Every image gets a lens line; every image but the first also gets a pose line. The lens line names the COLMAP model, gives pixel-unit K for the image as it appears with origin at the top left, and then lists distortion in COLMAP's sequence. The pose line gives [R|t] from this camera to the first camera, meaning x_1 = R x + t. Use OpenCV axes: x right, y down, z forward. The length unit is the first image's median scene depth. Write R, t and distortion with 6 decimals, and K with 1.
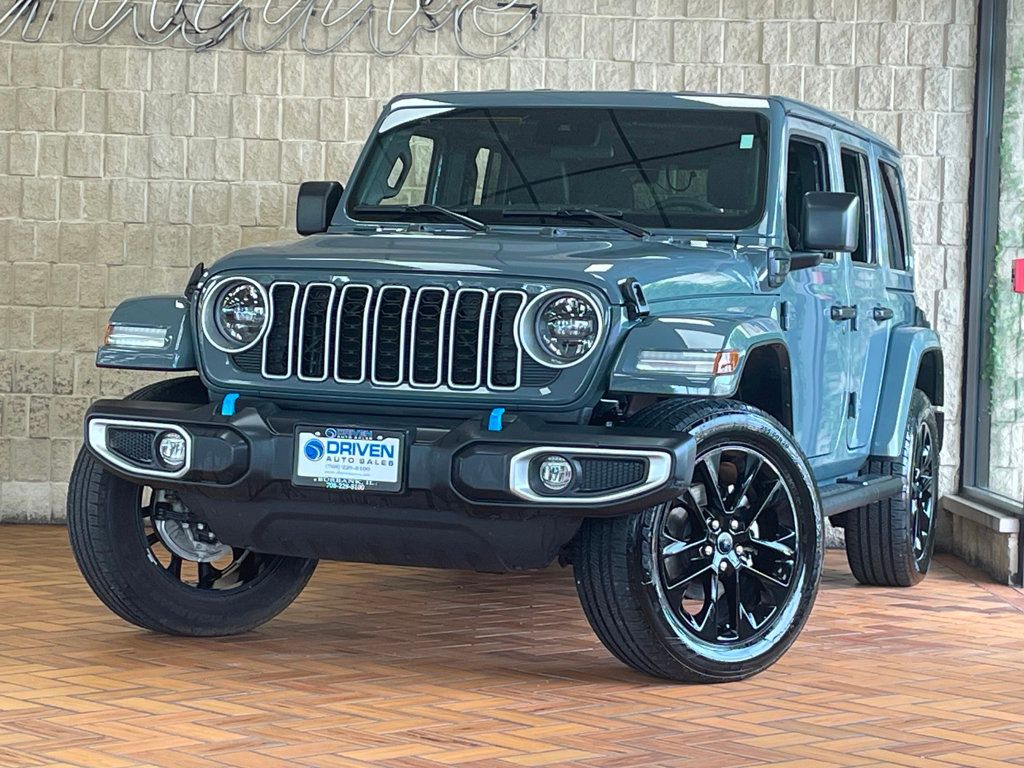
lens RADIAL K [[2415.5, 0, 512.0], [0, 2415.5, 384.0], [0, 0, 1]] dist [0.102156, 0.229607]
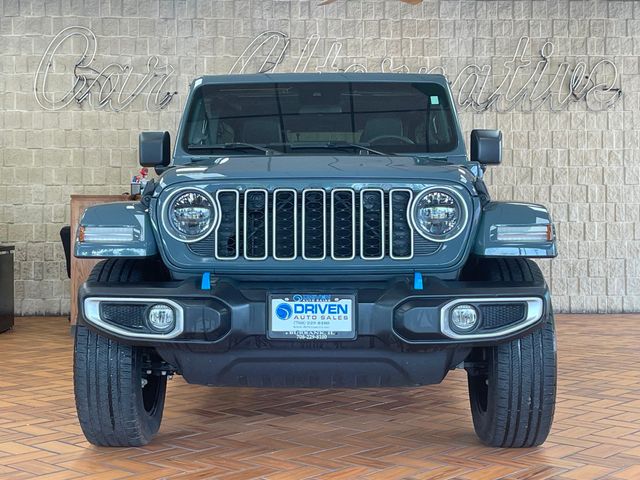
lens RADIAL K [[962.8, 0, 320.0], [0, 962.8, 240.0], [0, 0, 1]] dist [0.118538, -0.257011]
pose [[0.949745, -0.046550, 0.309545, -0.226746], [0.048514, 0.998822, 0.001355, -0.012109], [-0.309243, 0.013730, 0.950884, 0.483018]]
